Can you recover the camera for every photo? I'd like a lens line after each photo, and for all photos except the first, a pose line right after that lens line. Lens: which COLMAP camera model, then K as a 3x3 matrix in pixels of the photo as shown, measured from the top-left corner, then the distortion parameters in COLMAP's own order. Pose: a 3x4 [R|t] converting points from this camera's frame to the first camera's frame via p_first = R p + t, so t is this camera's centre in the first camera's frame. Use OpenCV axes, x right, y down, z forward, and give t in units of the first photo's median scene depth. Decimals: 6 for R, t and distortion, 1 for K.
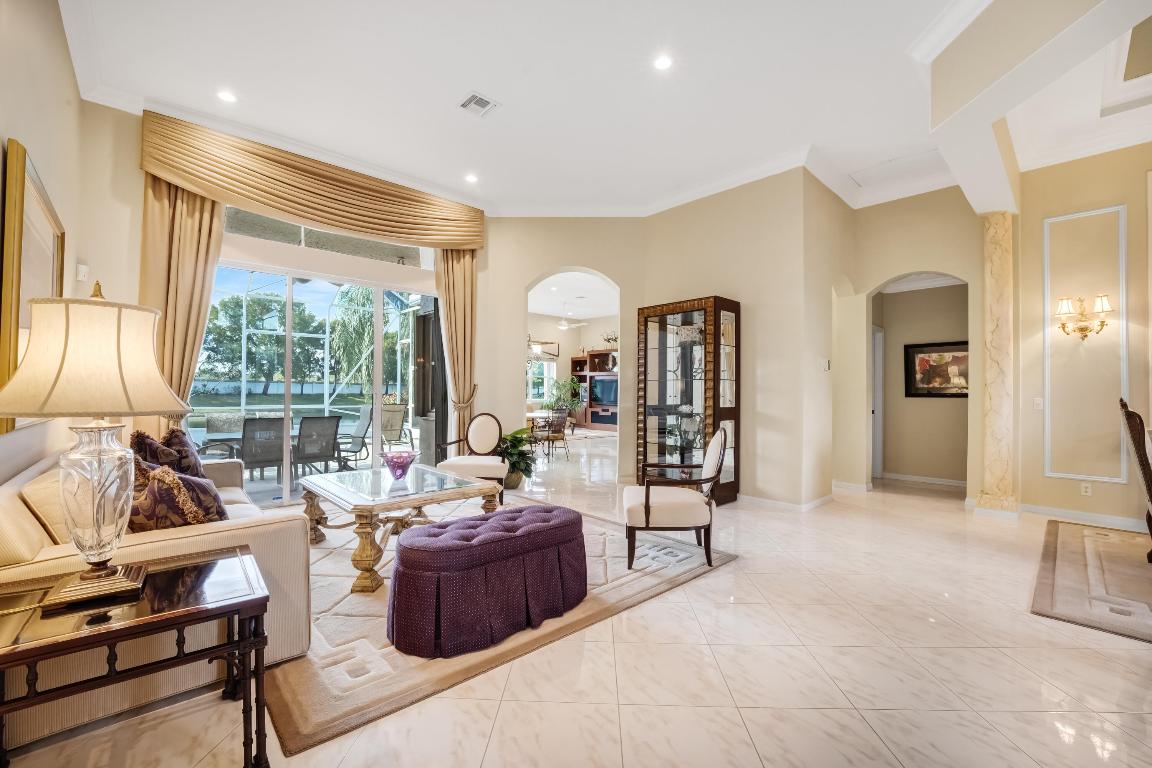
lens RADIAL K [[475.9, 0, 574.1], [0, 475.9, 384.4], [0, 0, 1]] dist [-0.023495, 0.000145]
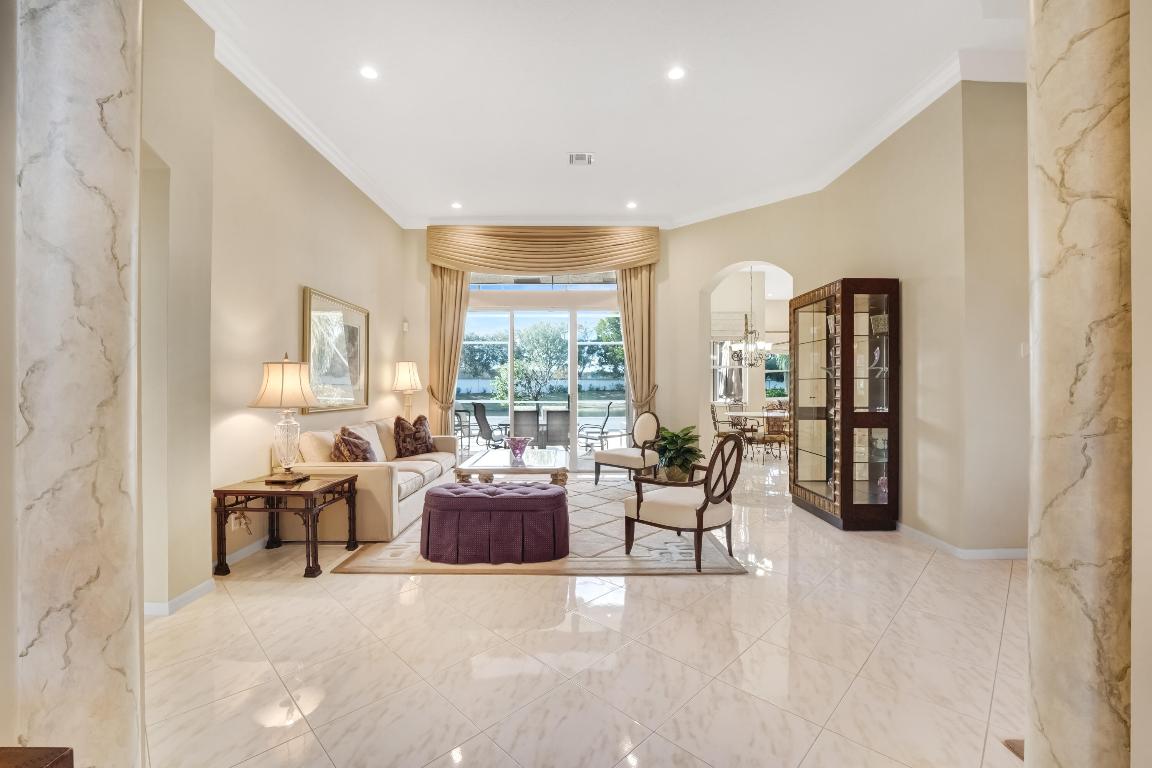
lens RADIAL K [[475.9, 0, 568.3], [0, 475.9, 387.4], [0, 0, 1]] dist [-0.023495, 0.000145]
pose [[0.731747, -0.005712, -0.681553, 0.534950], [0.016816, 0.999812, 0.009676, -0.011875], [0.681369, -0.018541, 0.731705, 0.063445]]
